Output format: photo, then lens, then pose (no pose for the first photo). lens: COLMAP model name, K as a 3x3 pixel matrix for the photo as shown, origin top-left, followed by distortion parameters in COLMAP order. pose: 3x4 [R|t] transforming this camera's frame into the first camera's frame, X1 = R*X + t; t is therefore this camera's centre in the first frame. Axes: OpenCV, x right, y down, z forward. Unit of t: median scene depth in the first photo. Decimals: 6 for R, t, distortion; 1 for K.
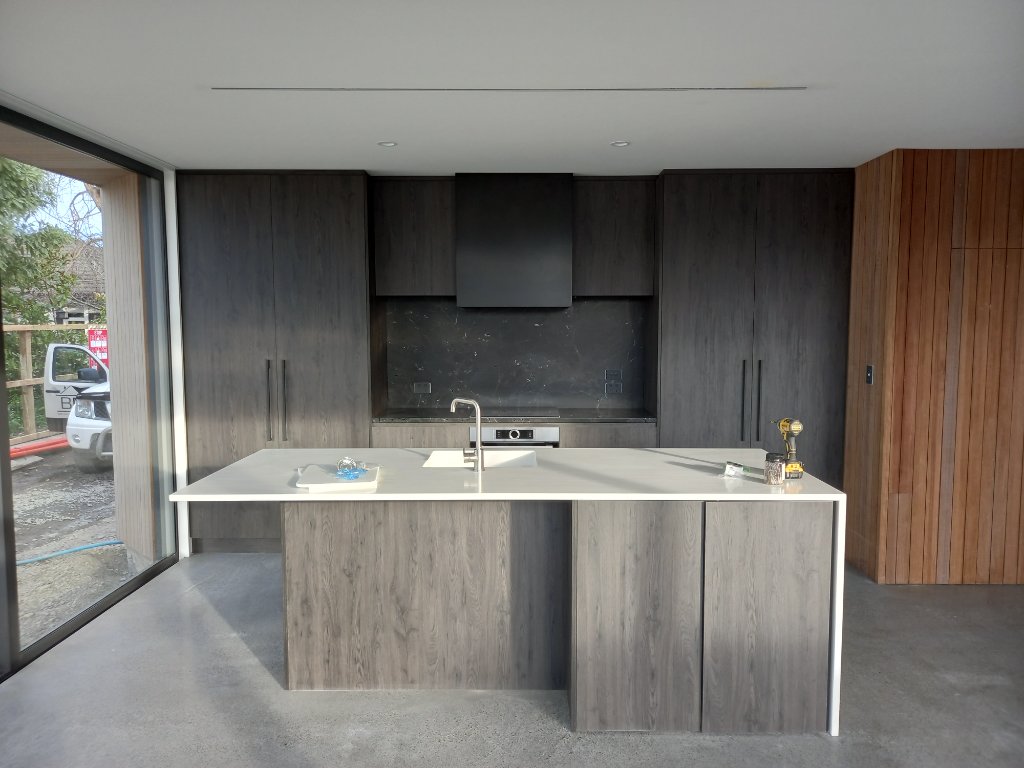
lens RADIAL K [[685.4, 0, 516.1], [0, 685.4, 381.1], [0, 0, 1]] dist [0.000247, -0.000864]
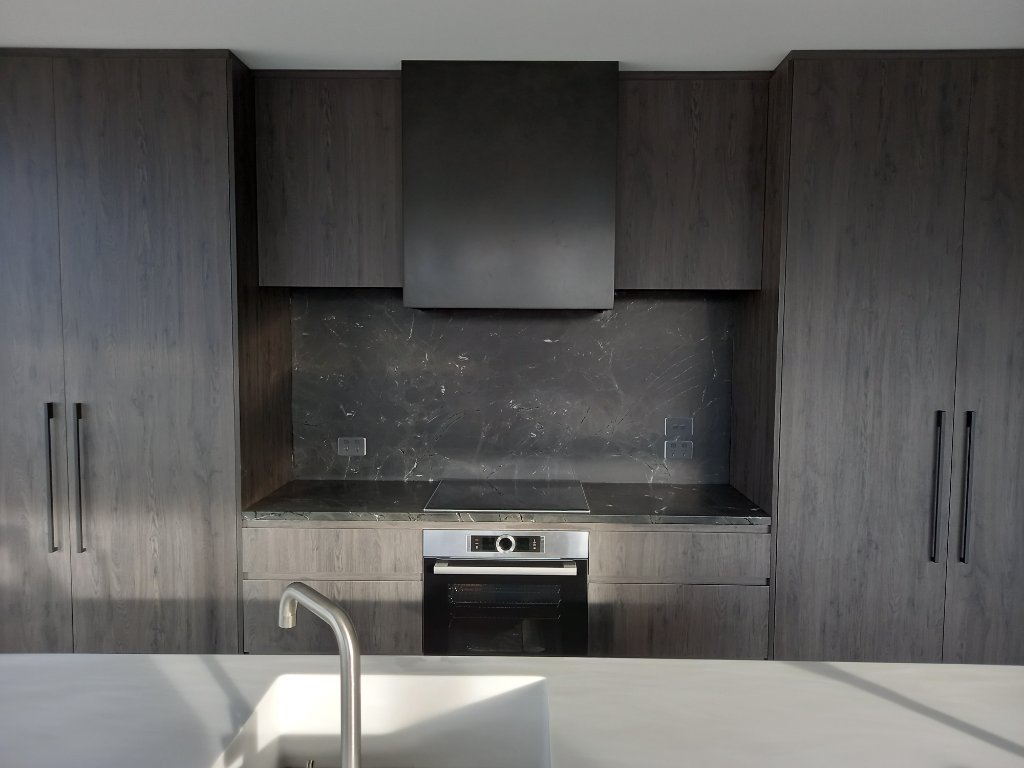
lens RADIAL K [[685.4, 0, 509.7], [0, 685.4, 384.8], [0, 0, 1]] dist [0.000247, -0.000864]
pose [[0.999783, 0.009699, -0.018458, 0.009273], [-0.009886, 0.999900, -0.010093, -0.042165], [0.018358, 0.010273, 0.999779, 0.458105]]
